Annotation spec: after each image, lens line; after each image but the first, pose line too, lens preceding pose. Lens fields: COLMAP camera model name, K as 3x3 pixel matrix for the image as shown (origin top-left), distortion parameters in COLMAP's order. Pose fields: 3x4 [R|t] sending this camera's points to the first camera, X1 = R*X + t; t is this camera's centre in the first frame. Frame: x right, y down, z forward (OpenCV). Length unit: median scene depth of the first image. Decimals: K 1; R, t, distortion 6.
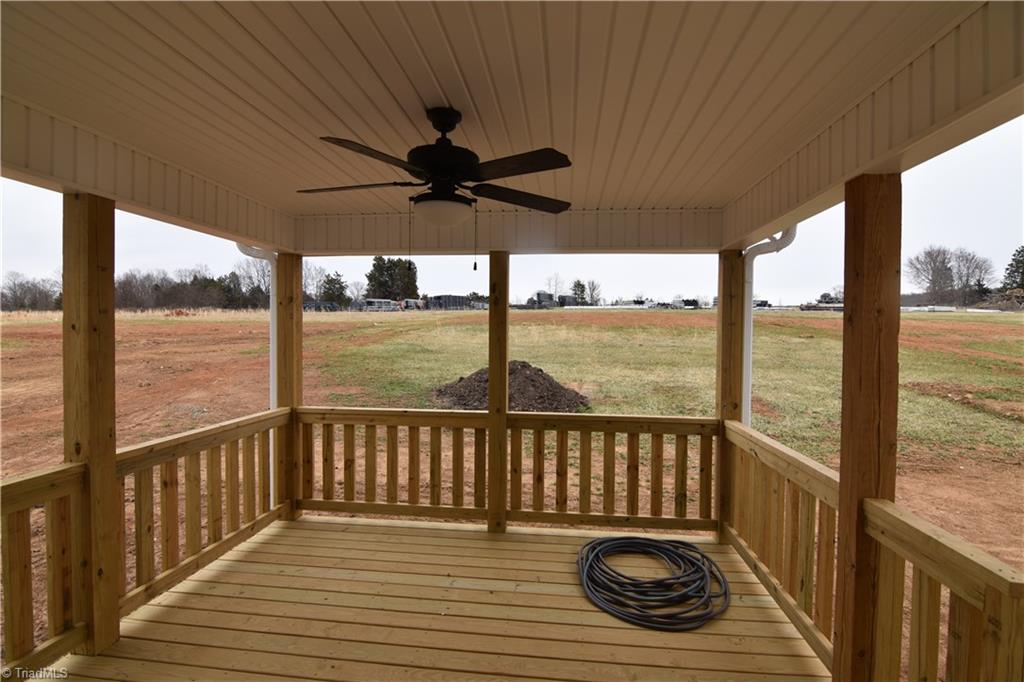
lens RADIAL K [[492.5, 0, 509.0], [0, 492.5, 341.8], [0, 0, 1]] dist [-0.000437, -0.000013]
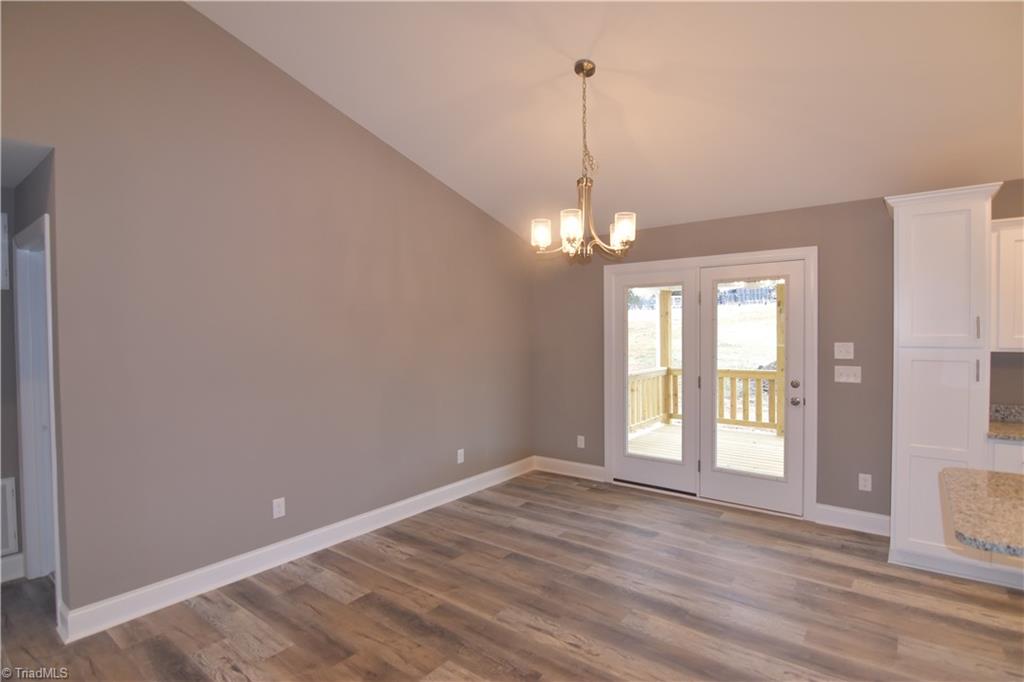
lens RADIAL K [[520.2, 0, 512.0], [0, 520.2, 341.0], [0, 0, 1]] dist [-0.004318, -0.000657]
pose [[0.856626, -0.007389, -0.515885, 0.111940], [0.009448, 0.999954, 0.001366, 0.017028], [0.515851, -0.006044, 0.856657, -1.158035]]
